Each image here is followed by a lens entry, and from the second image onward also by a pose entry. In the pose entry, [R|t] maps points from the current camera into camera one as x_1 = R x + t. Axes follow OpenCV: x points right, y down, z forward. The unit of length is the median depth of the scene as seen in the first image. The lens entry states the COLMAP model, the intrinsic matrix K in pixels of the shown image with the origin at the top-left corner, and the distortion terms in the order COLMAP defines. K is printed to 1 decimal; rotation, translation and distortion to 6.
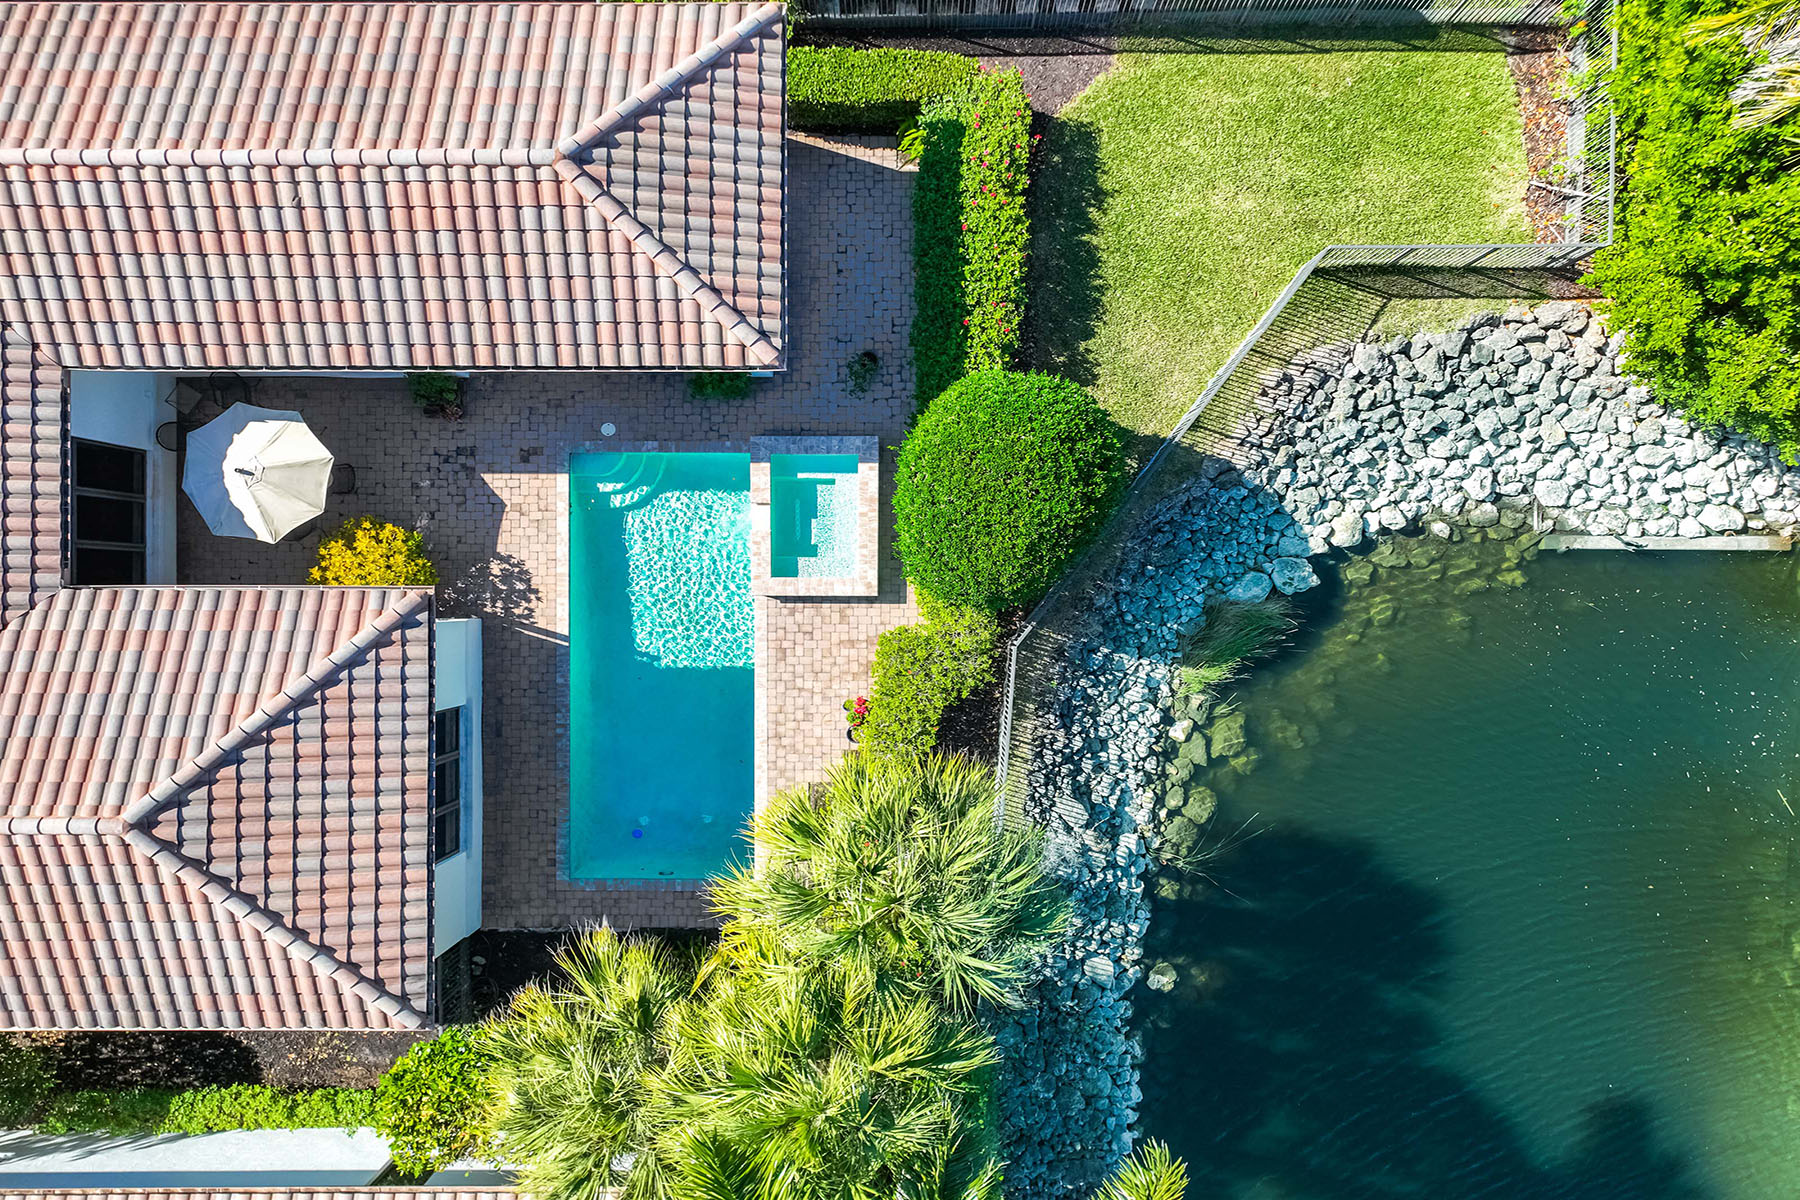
lens RADIAL K [[1285.0, 0, 905.7], [0, 1285.0, 594.0], [0, 0, 1]] dist [0.001482, 0.011890]
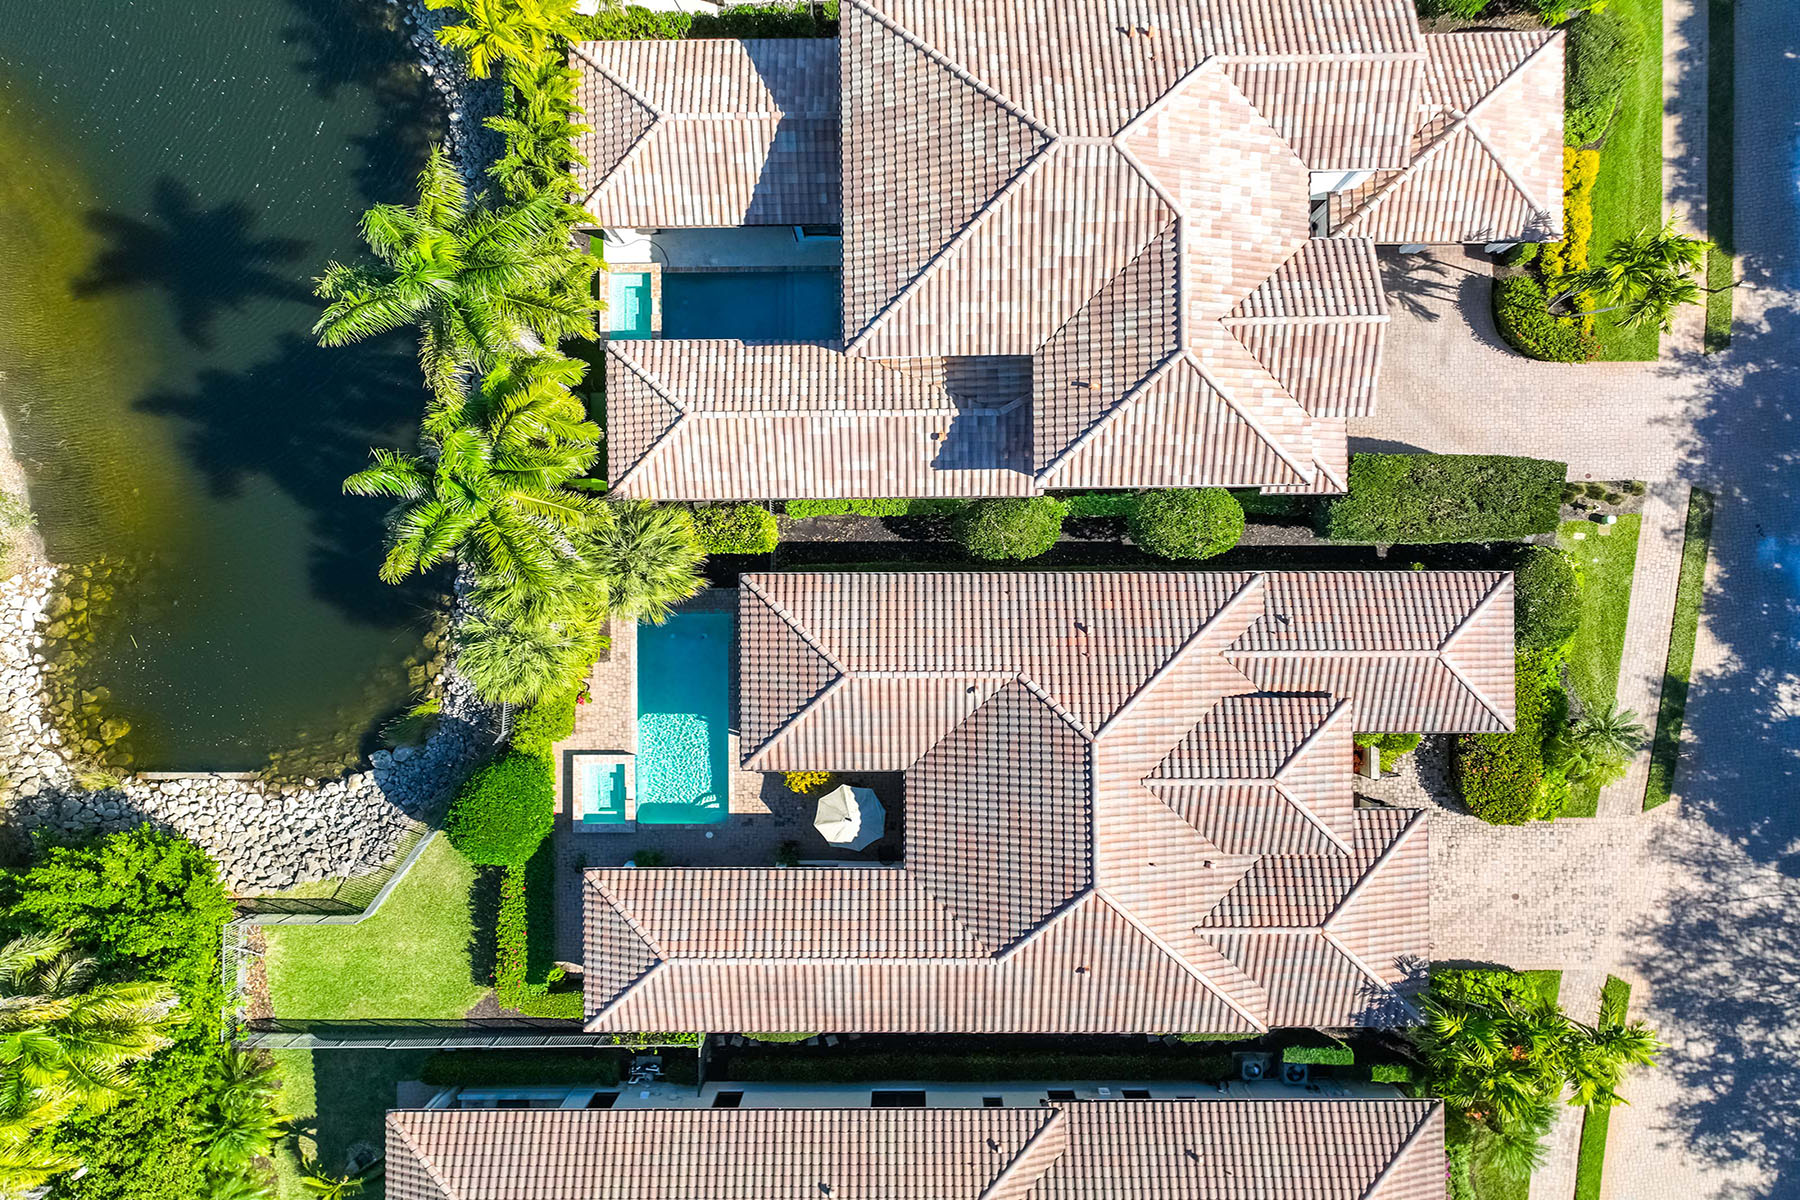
lens RADIAL K [[1285.0, 0, 905.7], [0, 1285.0, 594.0], [0, 0, 1]] dist [0.001482, 0.011890]
pose [[-0.999483, 0.004922, 0.031757, -0.590101], [-0.004893, -0.999988, 0.000985, 0.242461], [0.031762, 0.000829, 0.999495, -0.992350]]
